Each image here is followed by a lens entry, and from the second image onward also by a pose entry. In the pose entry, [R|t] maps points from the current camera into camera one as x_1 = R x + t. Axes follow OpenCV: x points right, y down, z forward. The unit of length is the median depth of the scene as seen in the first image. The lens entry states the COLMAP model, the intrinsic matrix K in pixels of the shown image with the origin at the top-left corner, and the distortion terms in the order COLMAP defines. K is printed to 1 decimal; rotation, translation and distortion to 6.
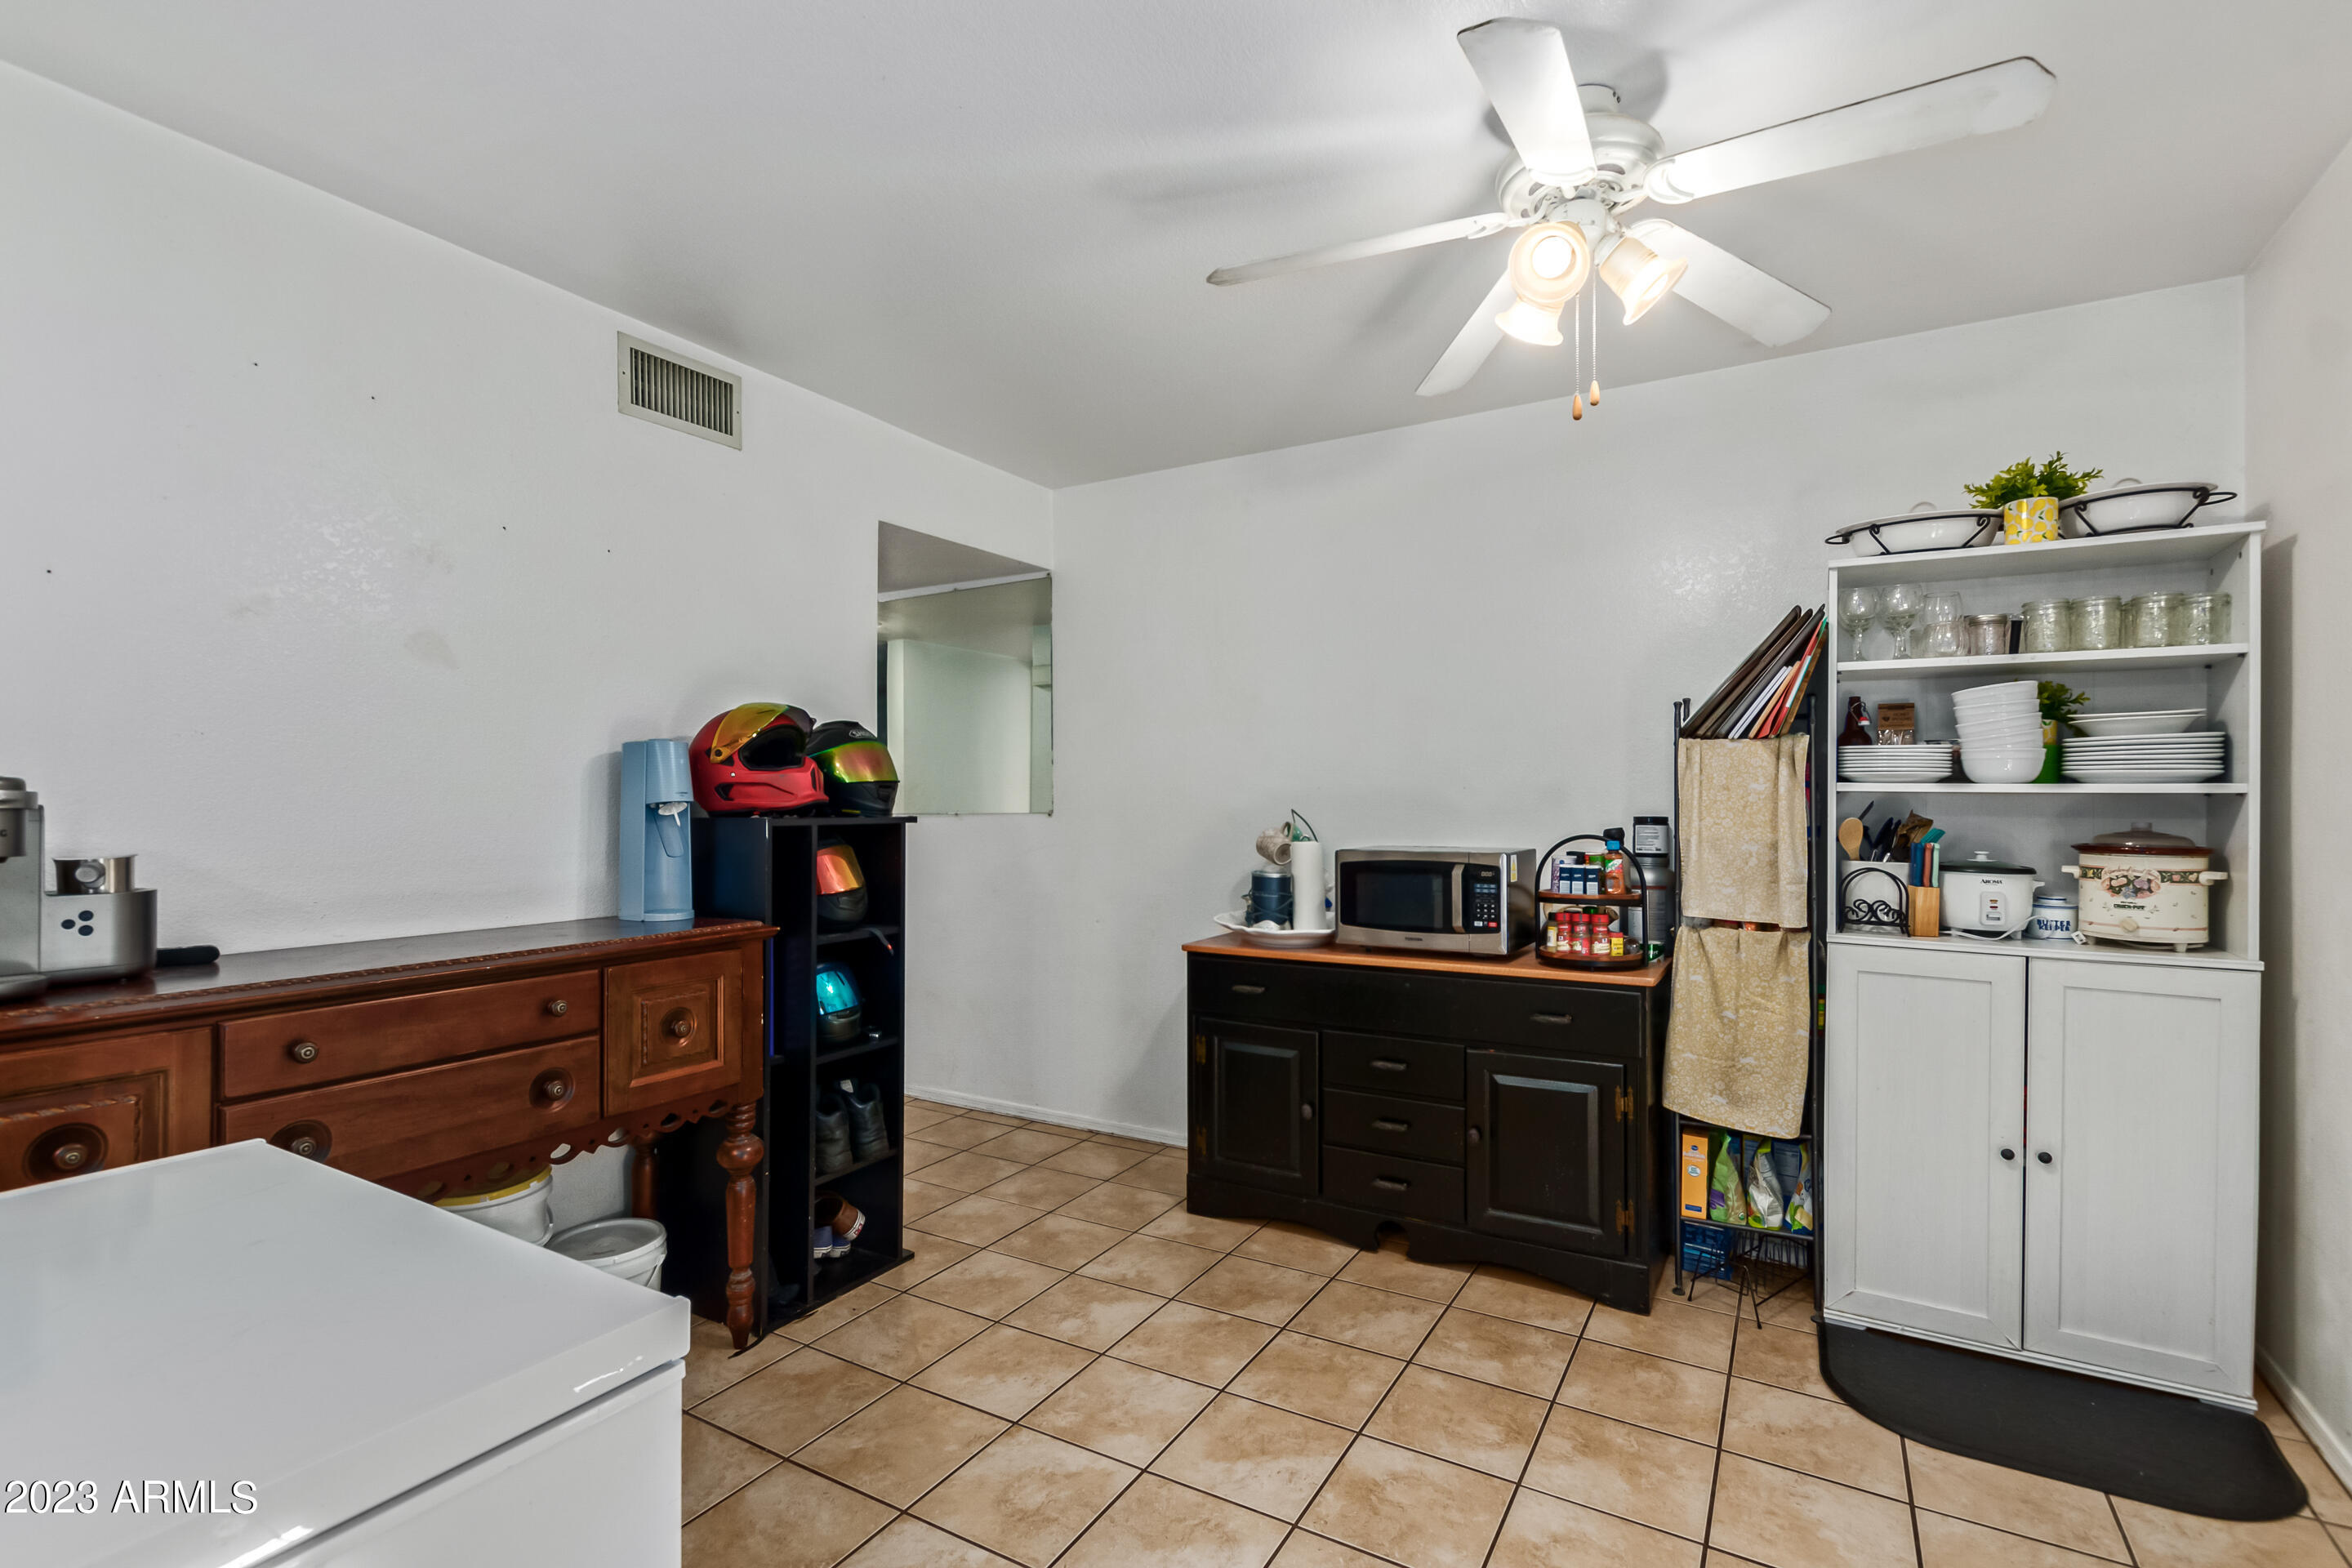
lens RADIAL K [[1091.6, 0, 1156.6], [0, 1091.6, 797.2], [0, 0, 1]] dist [0.002083, 0.001023]
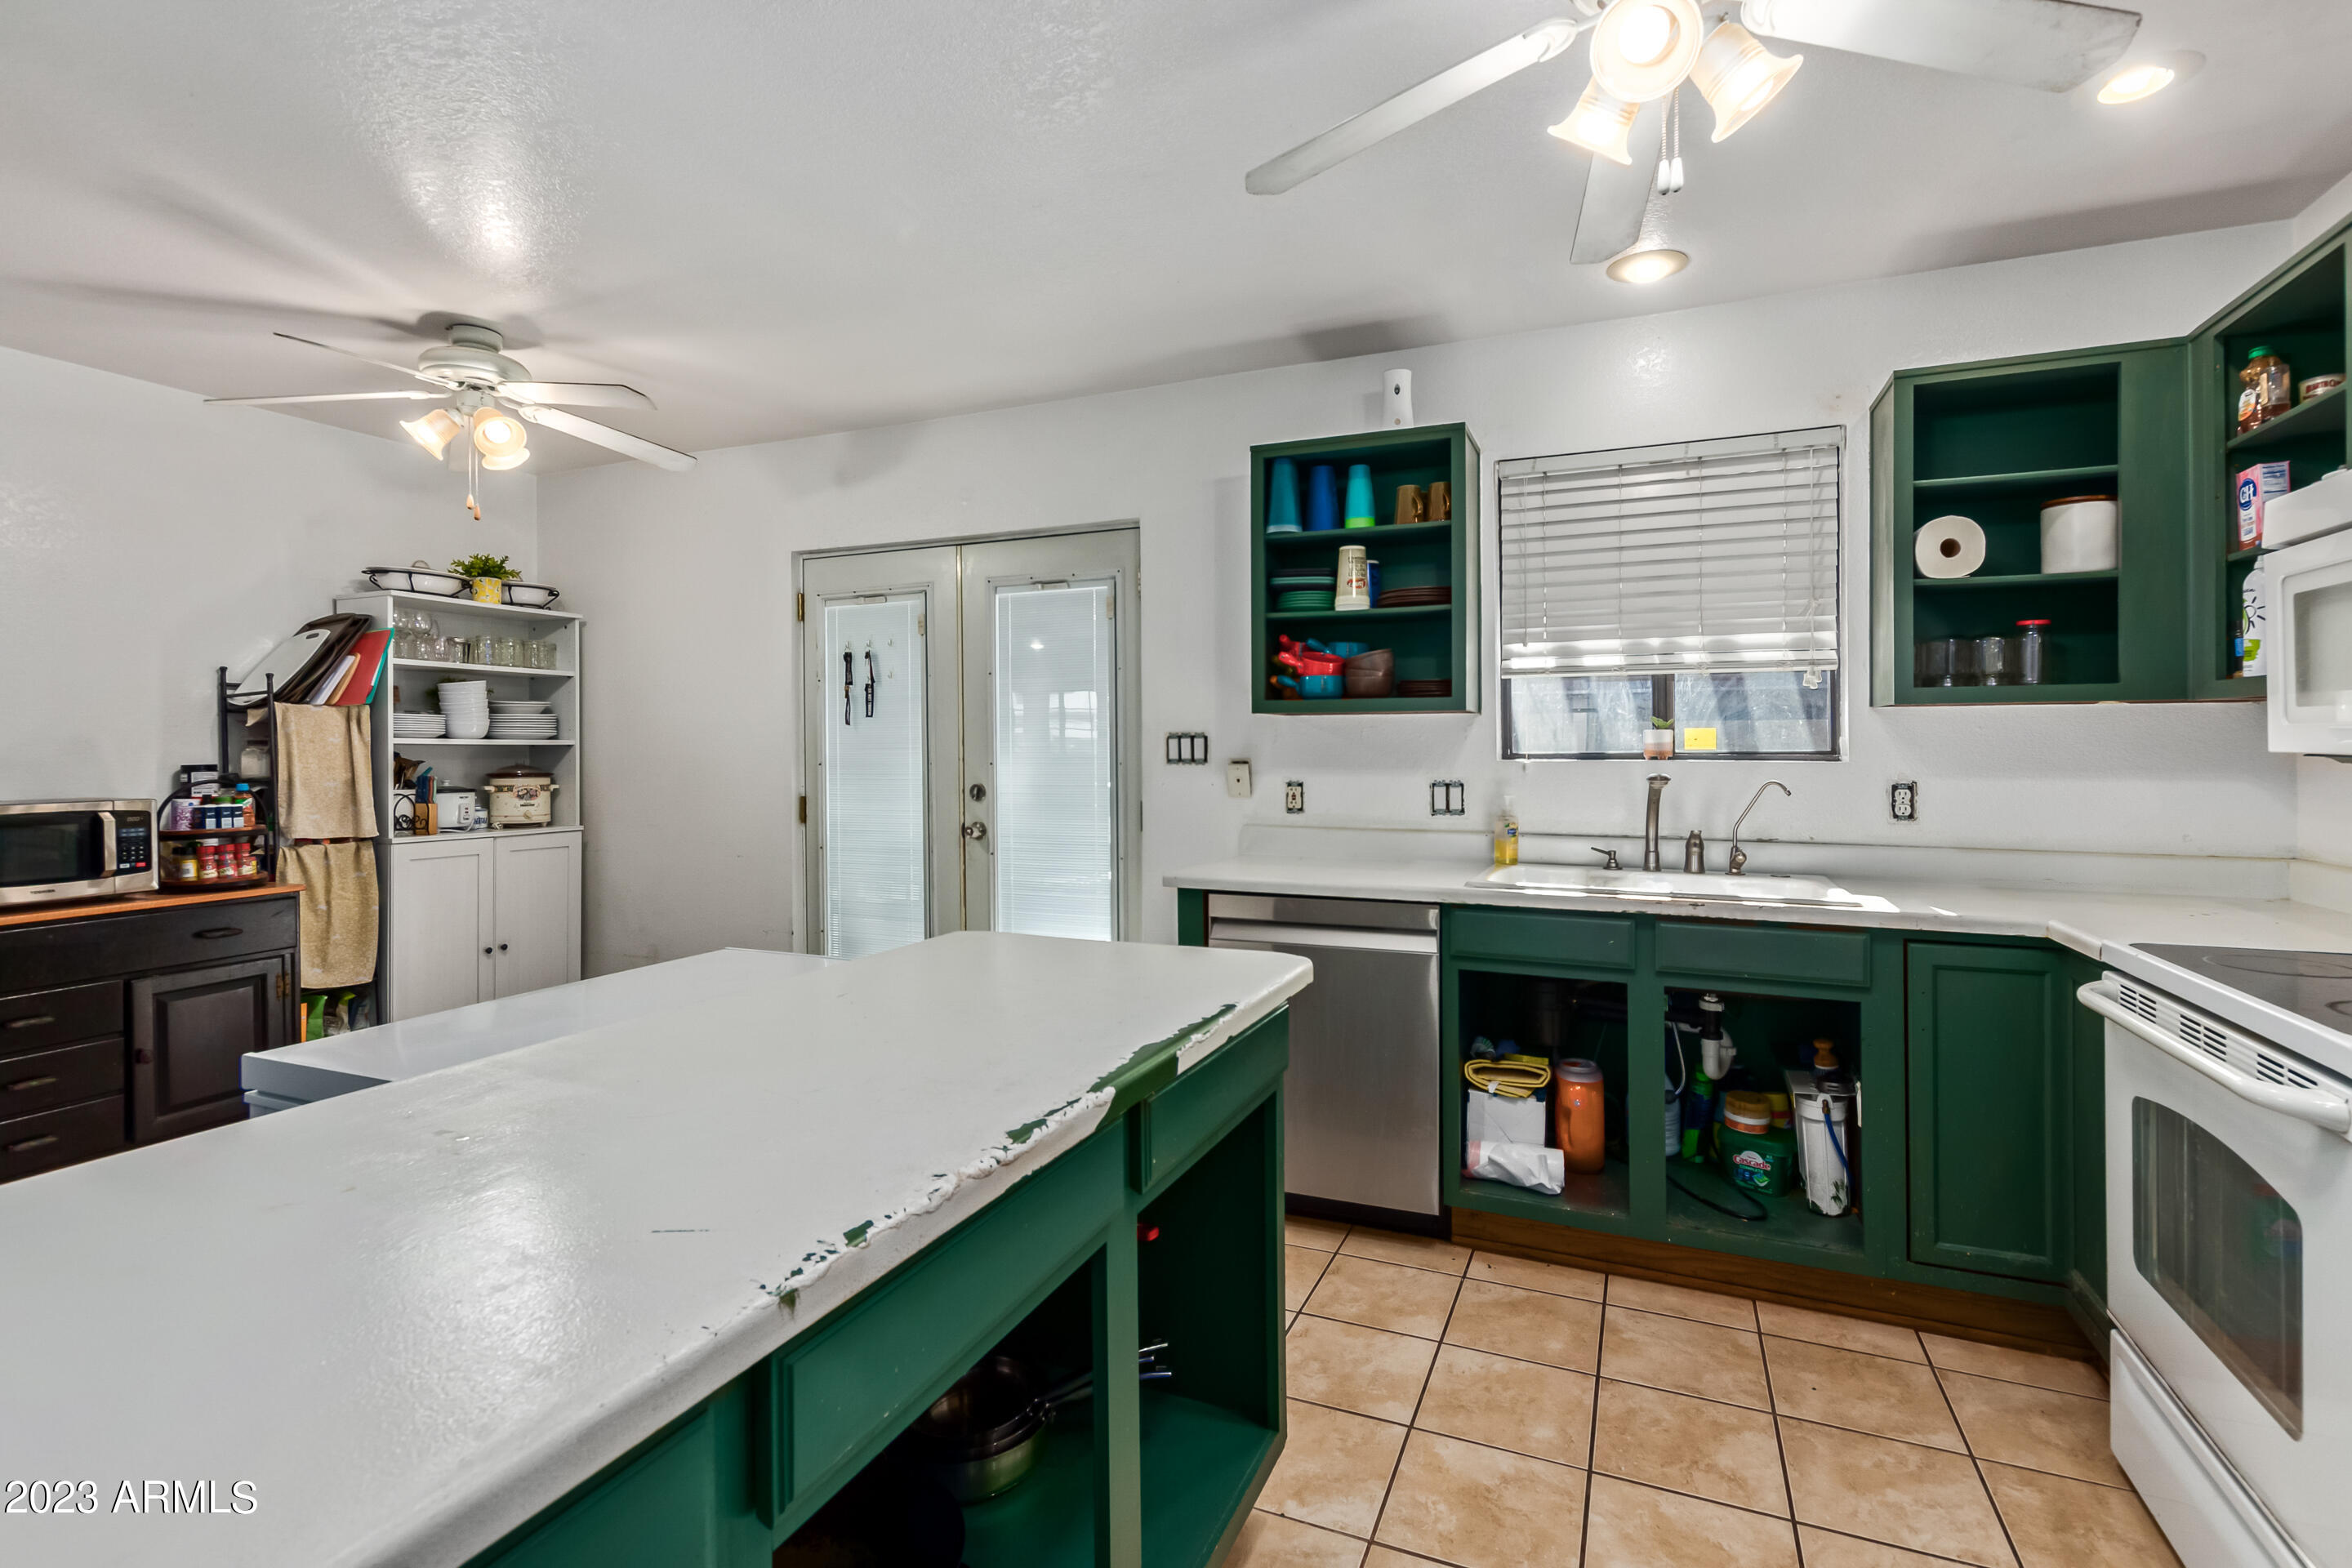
lens RADIAL K [[1091.6, 0, 1188.2], [0, 1091.6, 751.9], [0, 0, 1]] dist [0.002083, 0.001023]
pose [[-0.135081, -0.005103, 0.990821, -1.035863], [0.006826, 0.999958, 0.006081, 0.004566], [-0.990811, 0.007585, -0.135040, 0.118281]]
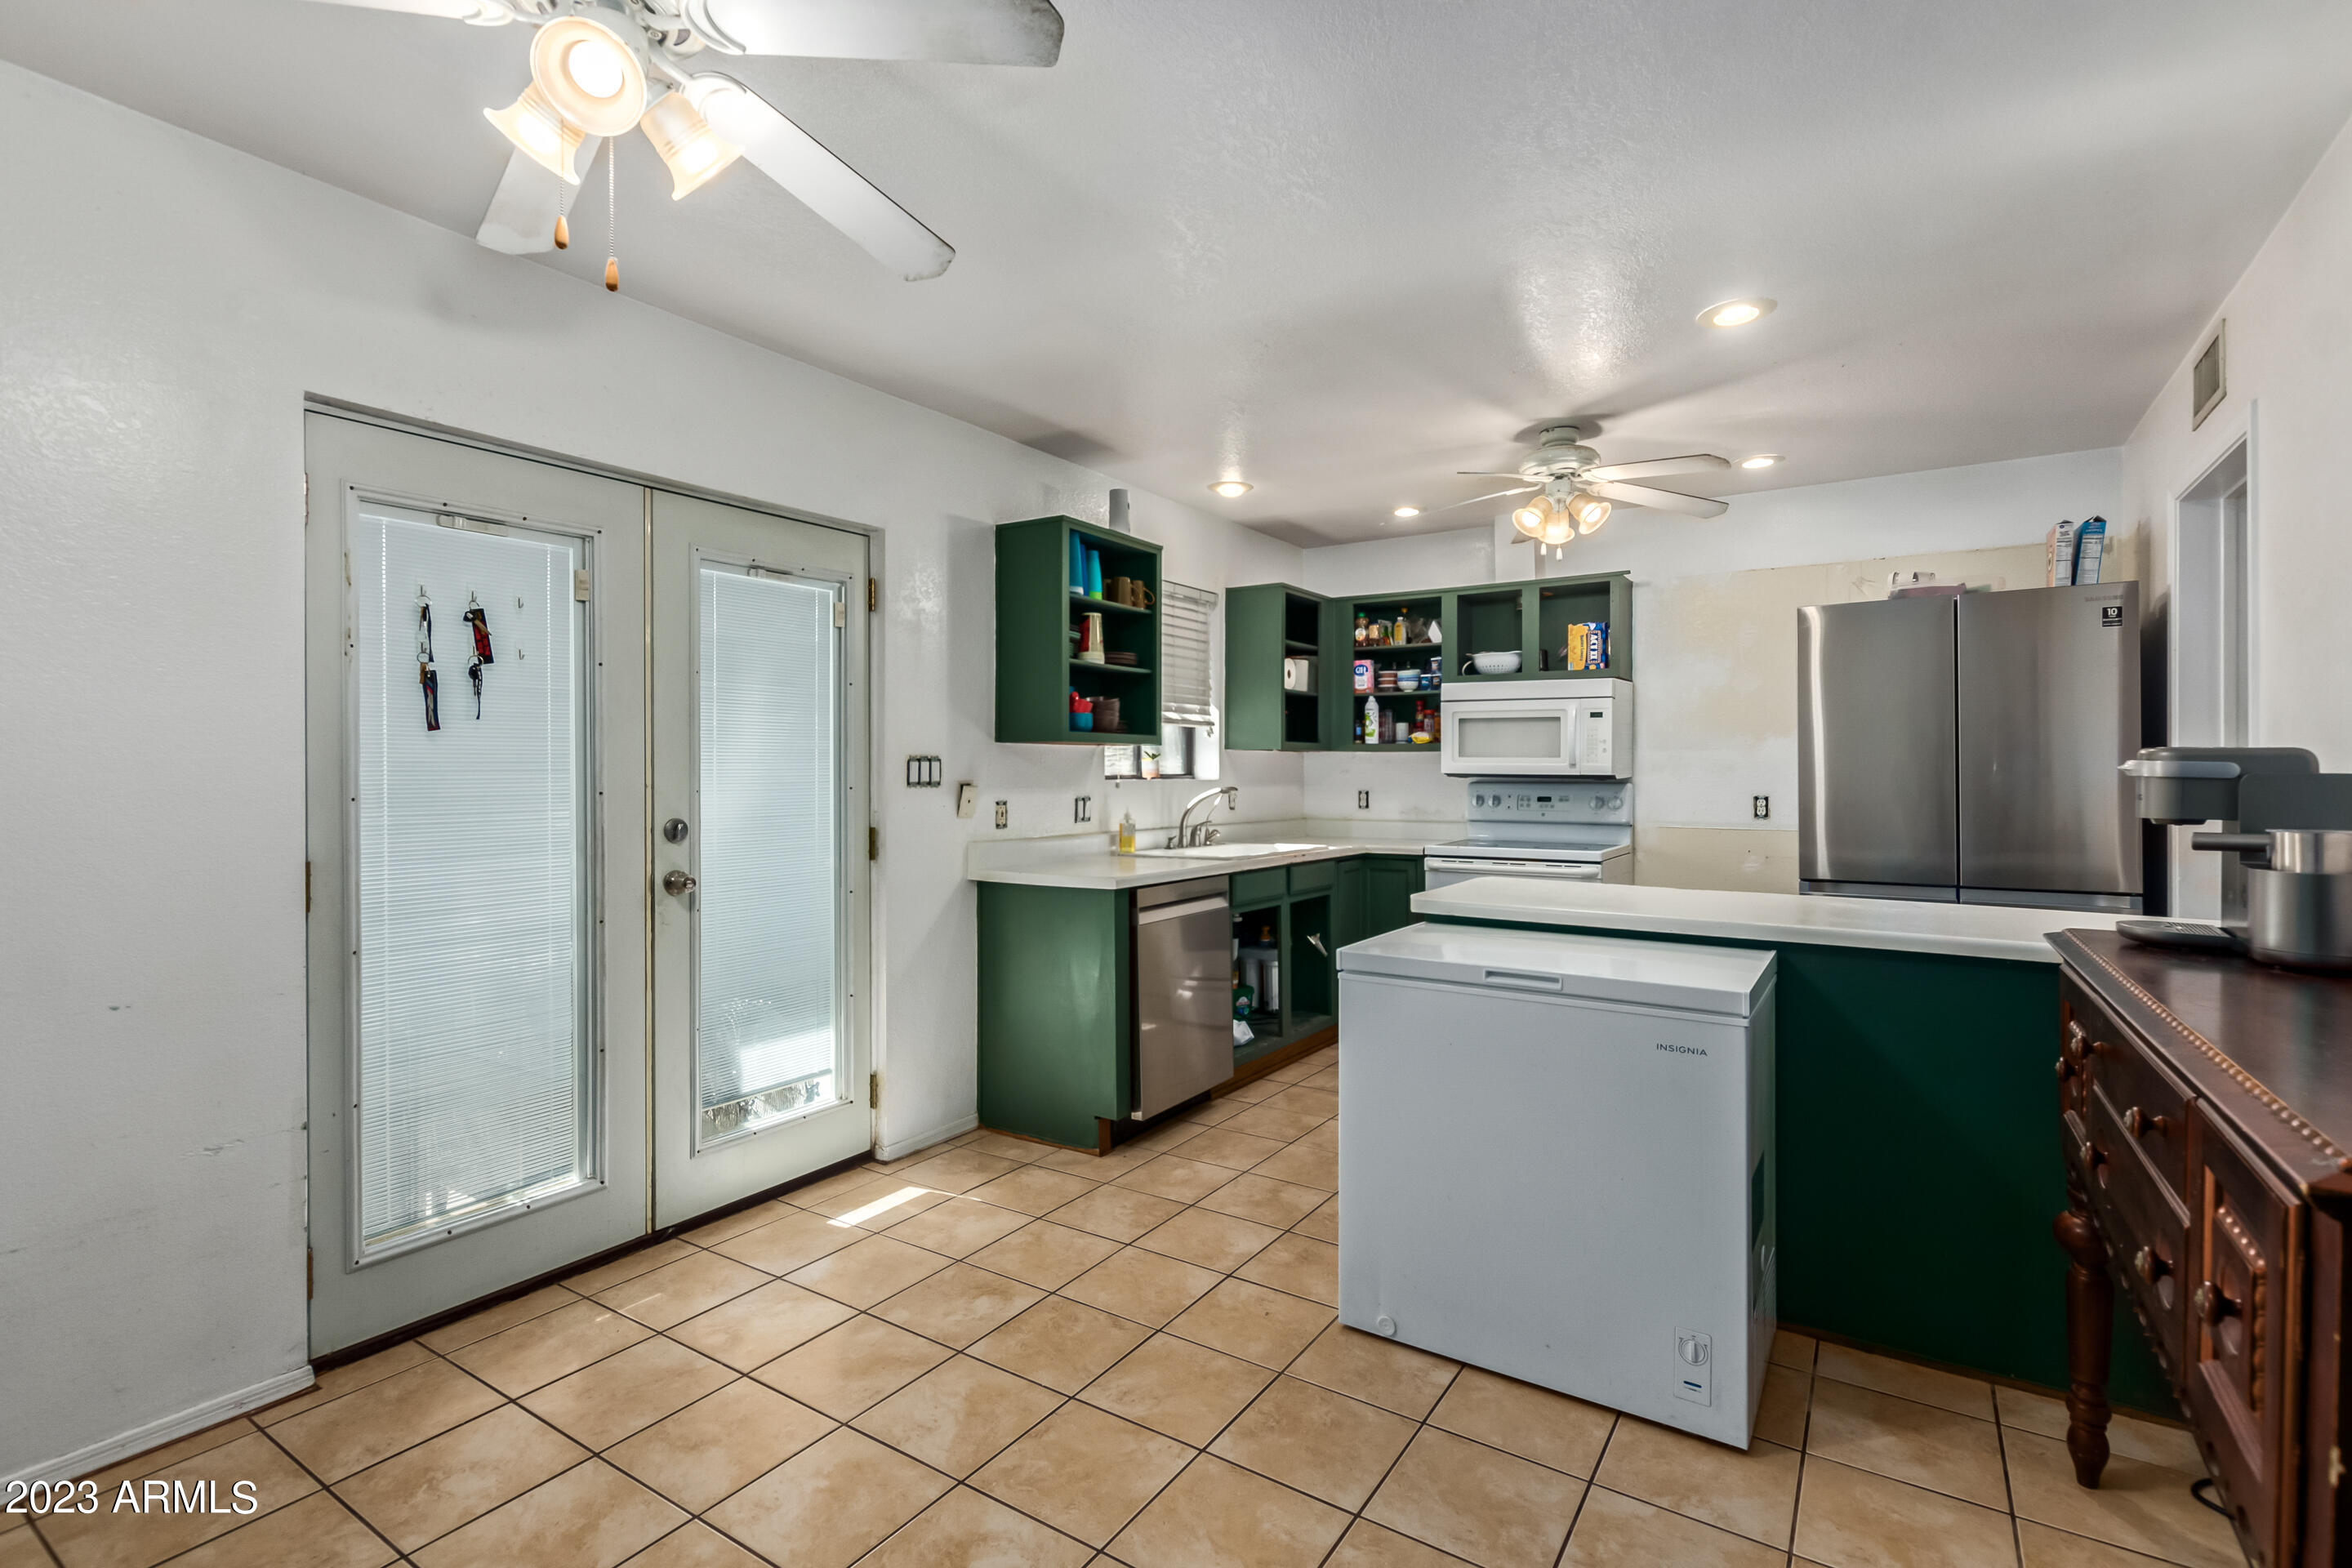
lens RADIAL K [[1091.6, 0, 1194.1], [0, 1091.6, 770.4], [0, 0, 1]] dist [0.002083, 0.001023]
pose [[-0.999509, -0.001382, 0.031289, -0.042712], [-0.001245, 0.999990, 0.004398, 0.000315], [-0.031295, 0.004357, -0.999501, 1.325194]]
